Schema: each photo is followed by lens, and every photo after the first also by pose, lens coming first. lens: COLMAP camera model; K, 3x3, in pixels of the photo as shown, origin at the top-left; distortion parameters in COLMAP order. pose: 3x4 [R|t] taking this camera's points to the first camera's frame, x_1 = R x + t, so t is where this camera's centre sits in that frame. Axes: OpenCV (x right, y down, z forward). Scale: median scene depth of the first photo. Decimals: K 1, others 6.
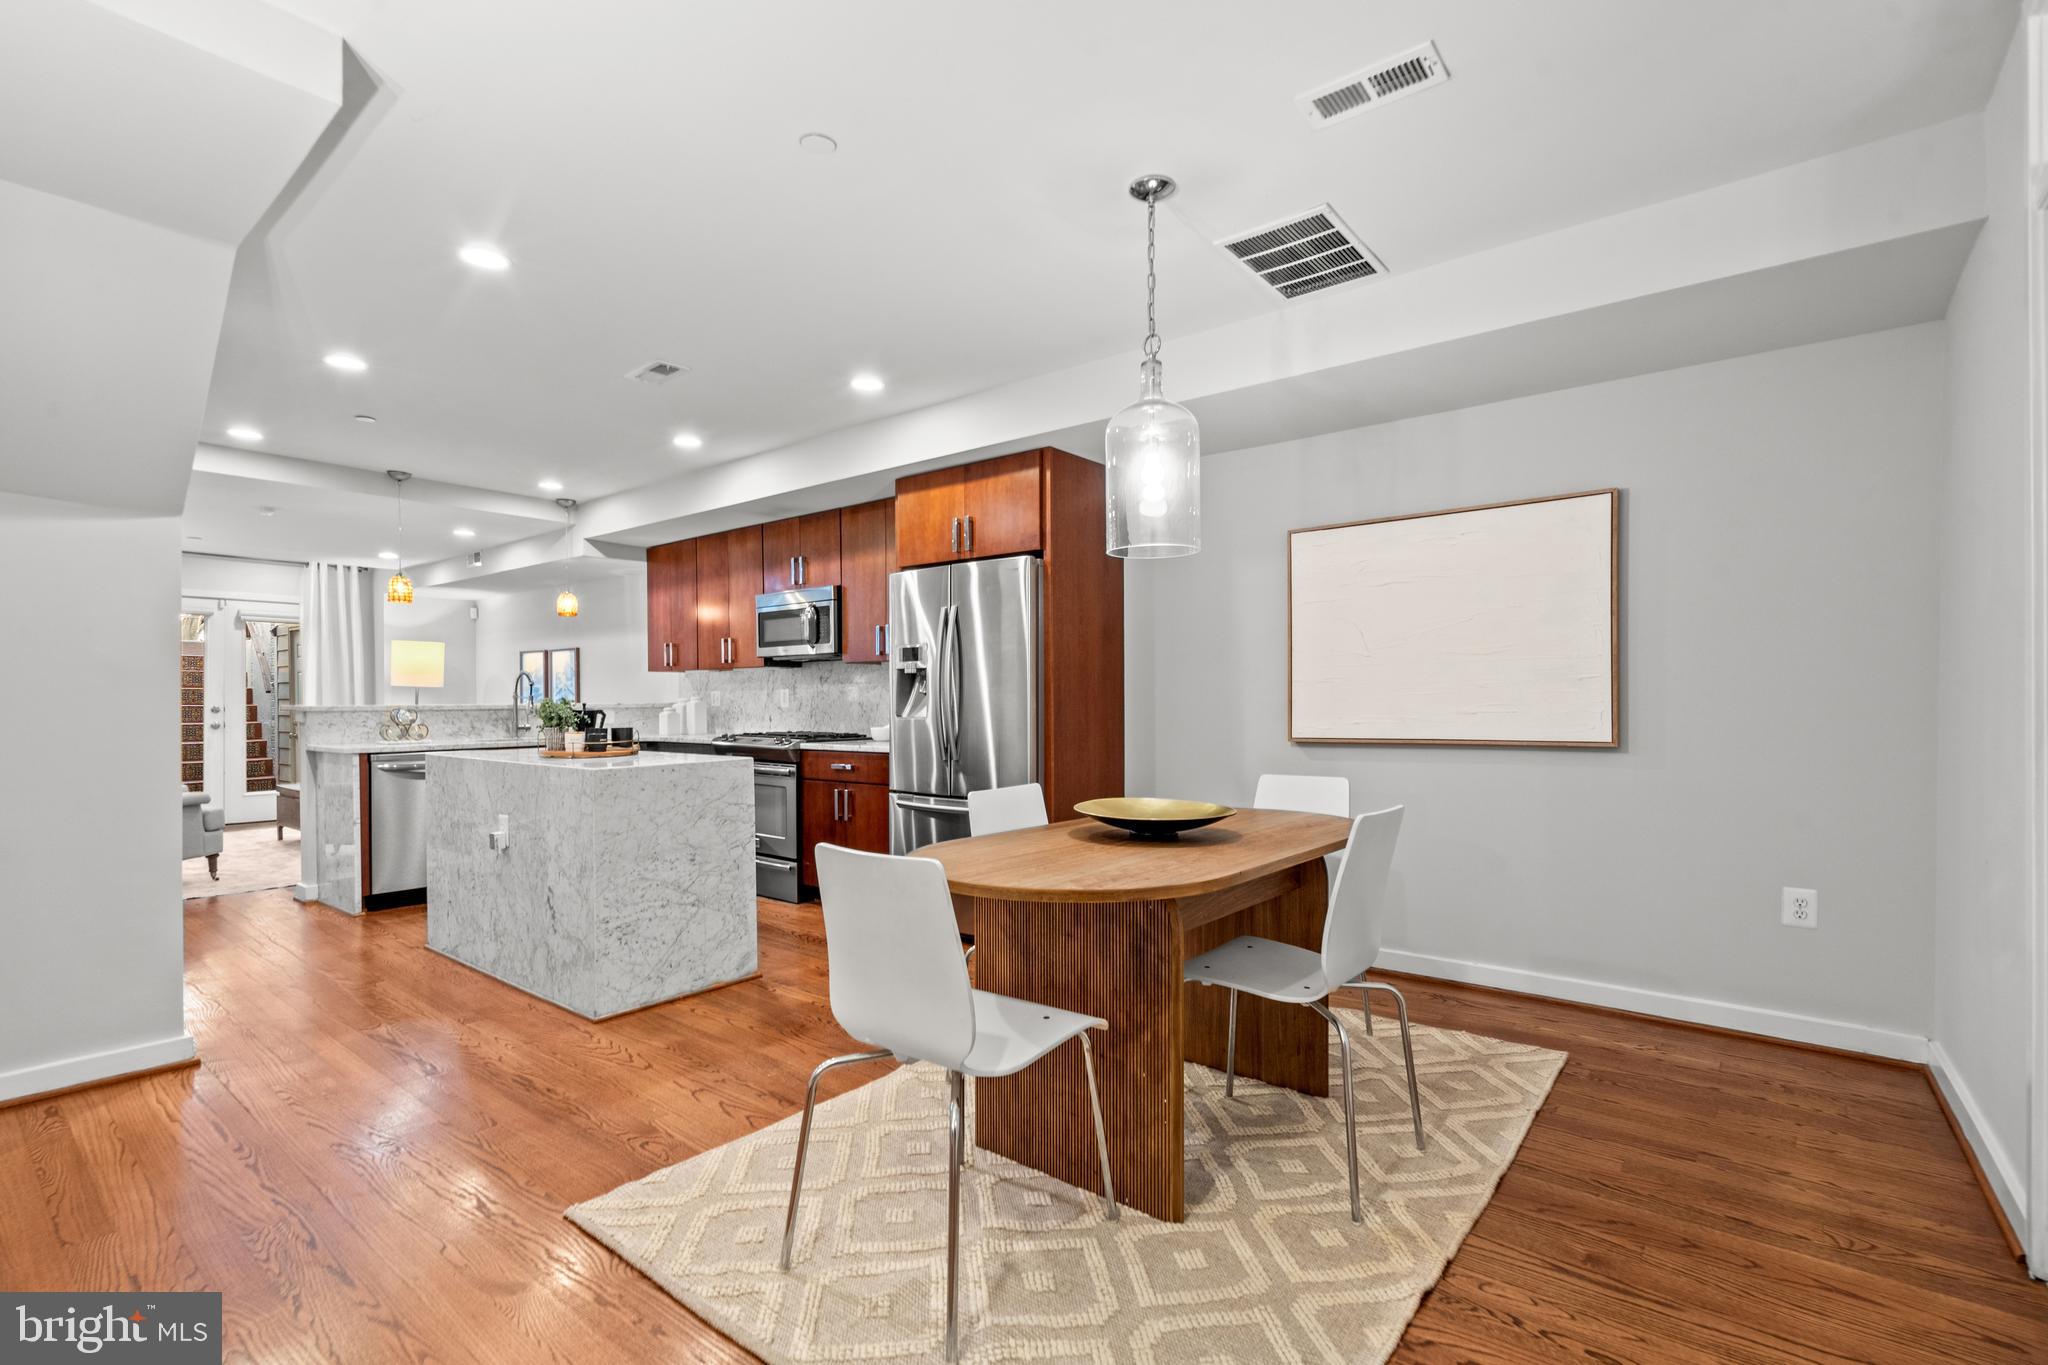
lens RADIAL K [[942.8, 0, 1013.8], [0, 942.8, 707.7], [0, 0, 1]] dist [-0.000710, 0.000261]
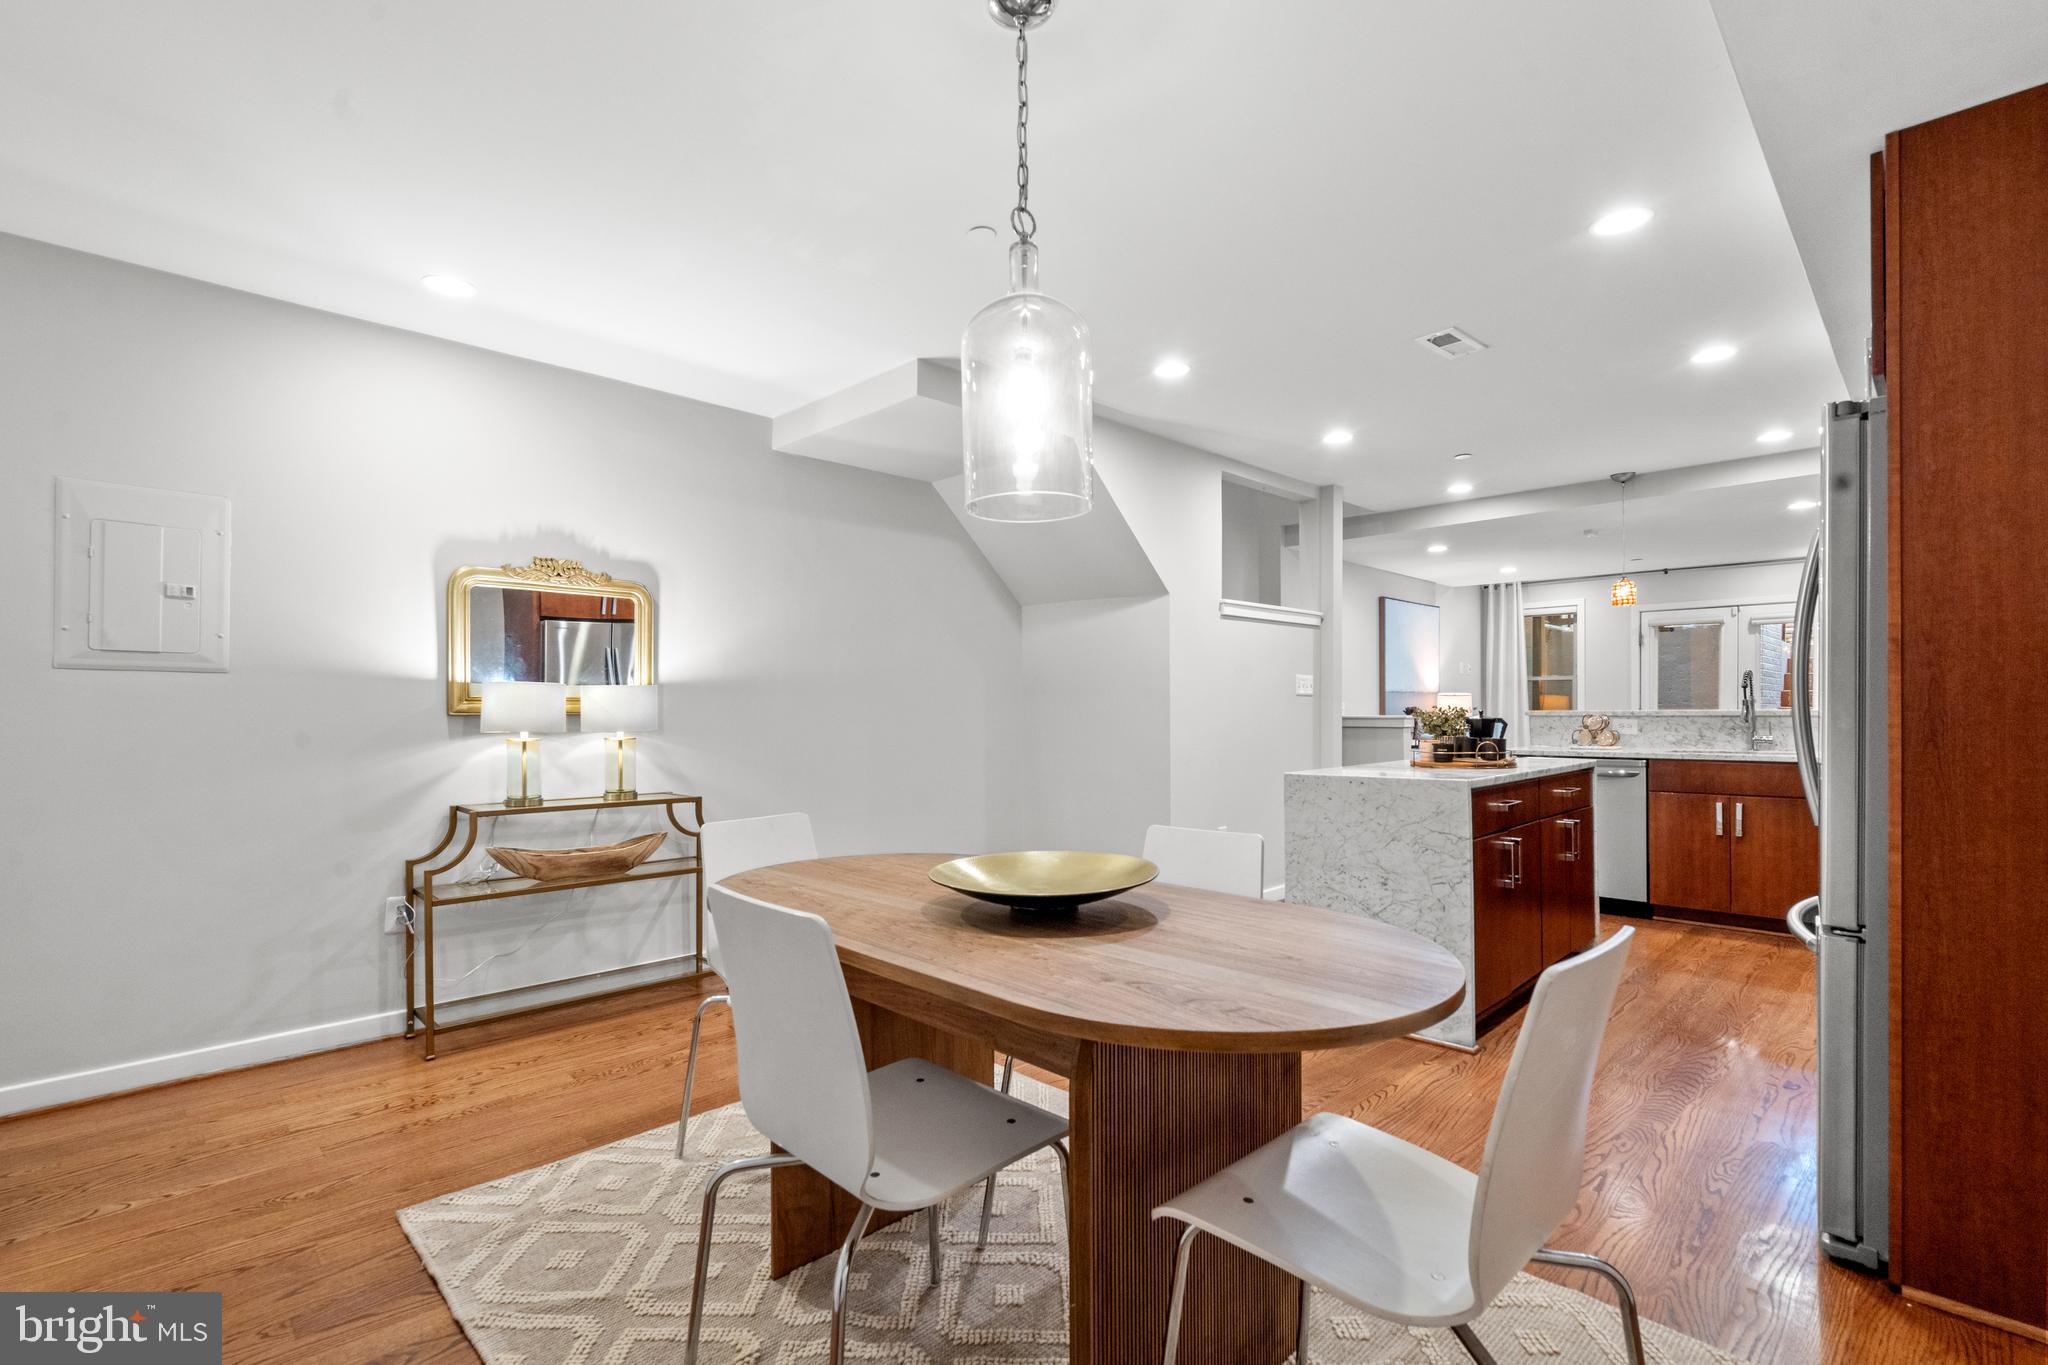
lens RADIAL K [[921.9, 0, 1017.8], [0, 921.9, 709.4], [0, 0, 1]] dist [-0.000226, 0.000084]
pose [[-0.100716, 0.006243, -0.994896, 0.386864], [-0.003243, 0.999973, 0.006603, -0.008493], [0.994910, 0.003891, -0.100693, 0.486383]]
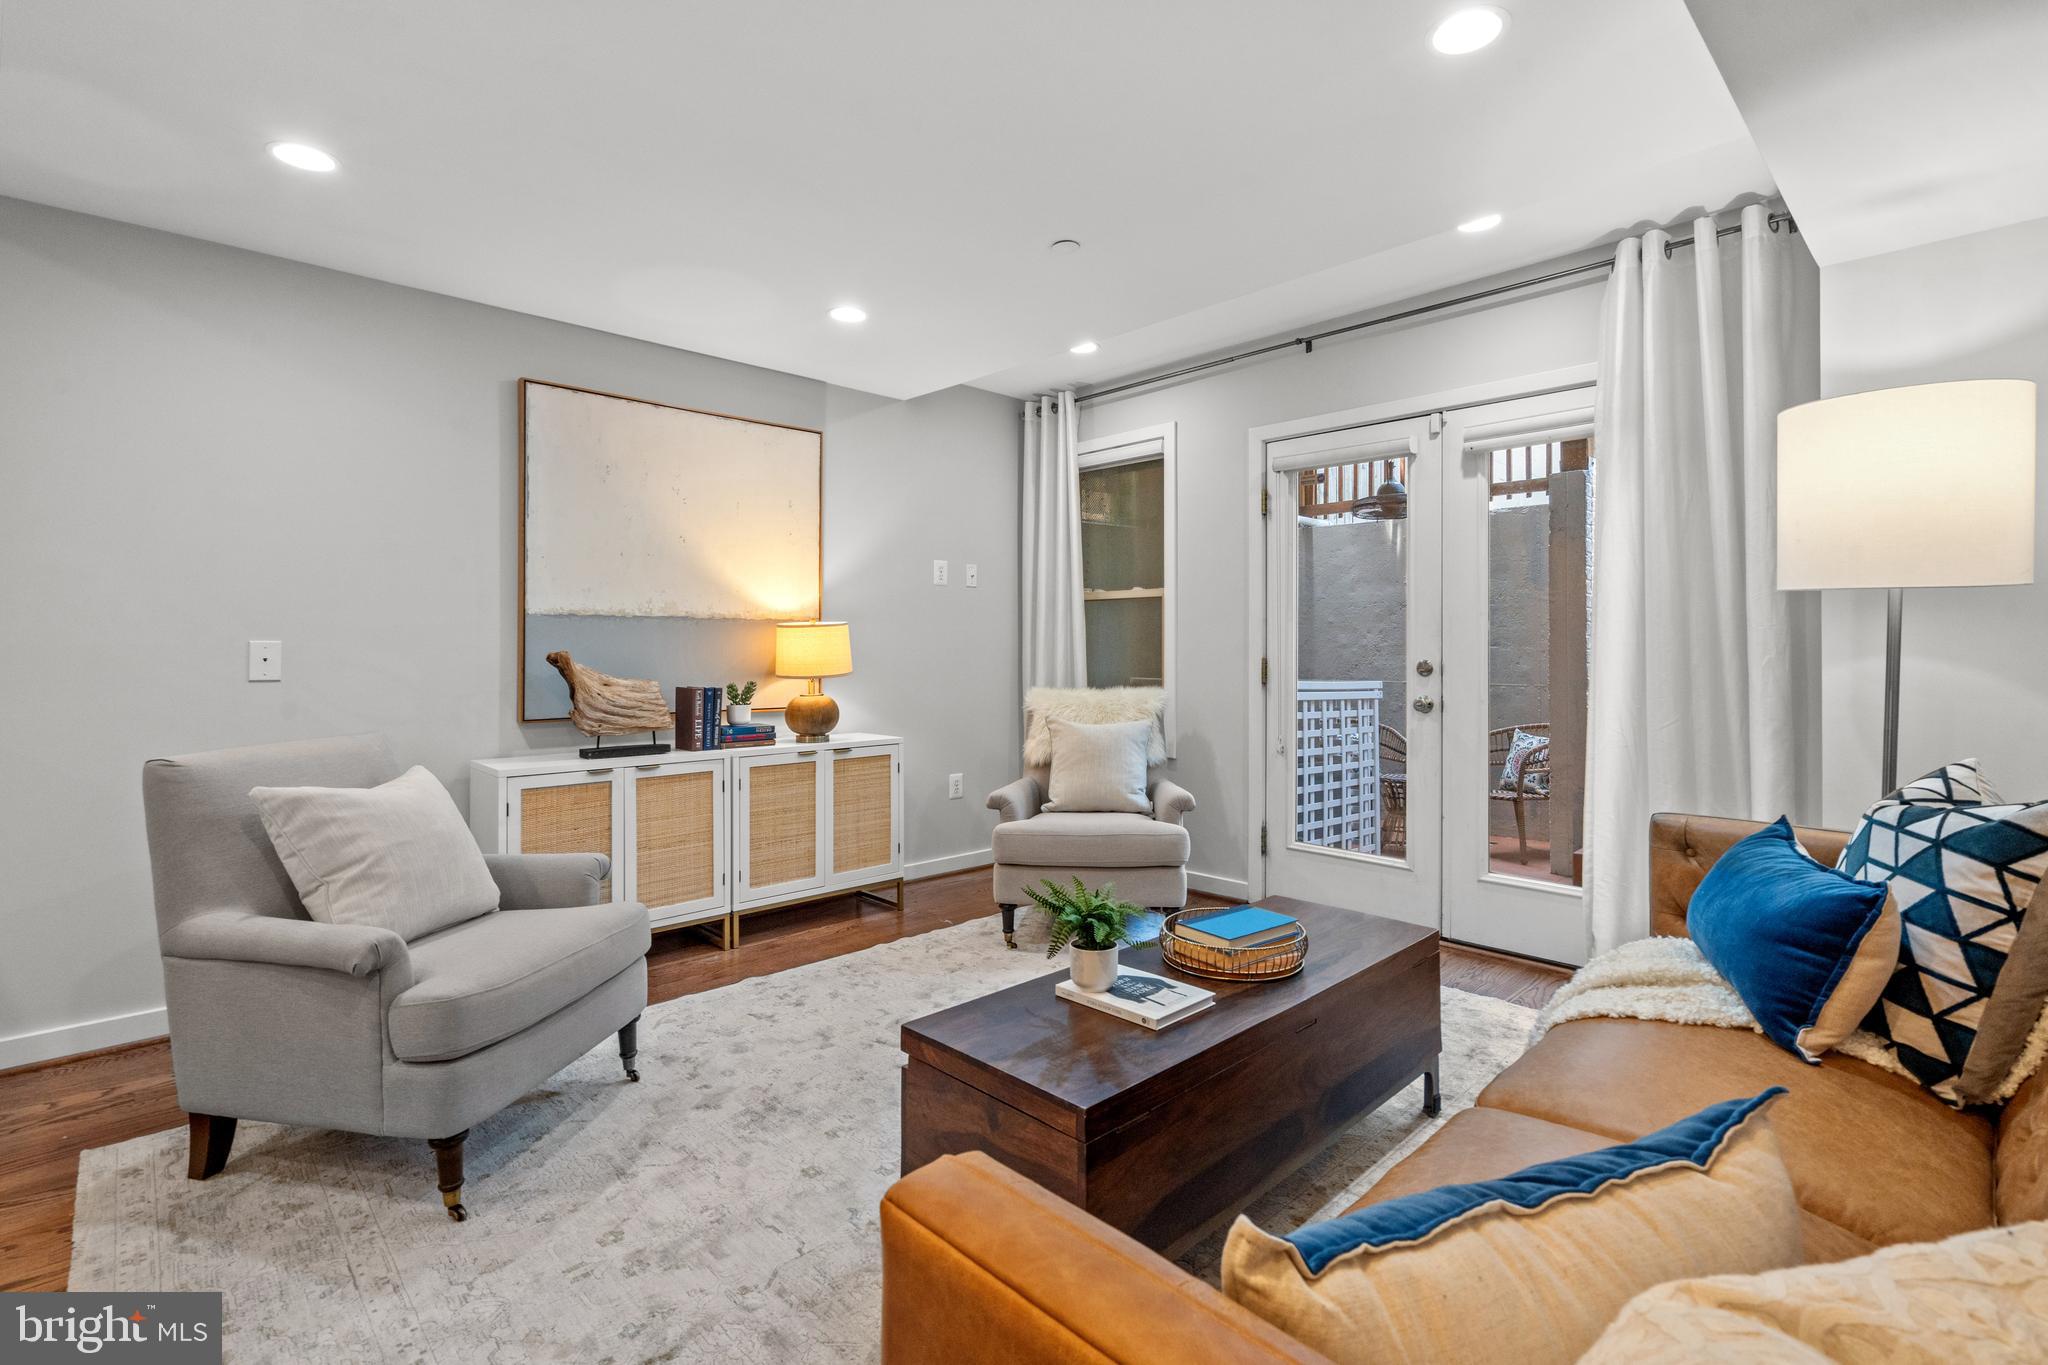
lens RADIAL K [[930.6, 0, 1018.0], [0, 930.6, 647.4], [0, 0, 1]] dist [-0.014244, 0.000018]
pose [[-0.116225, -0.001970, -0.993221, -0.612353], [-0.006592, 0.999978, -0.001212, -0.008699], [0.993201, 0.006406, -0.116235, 1.325849]]
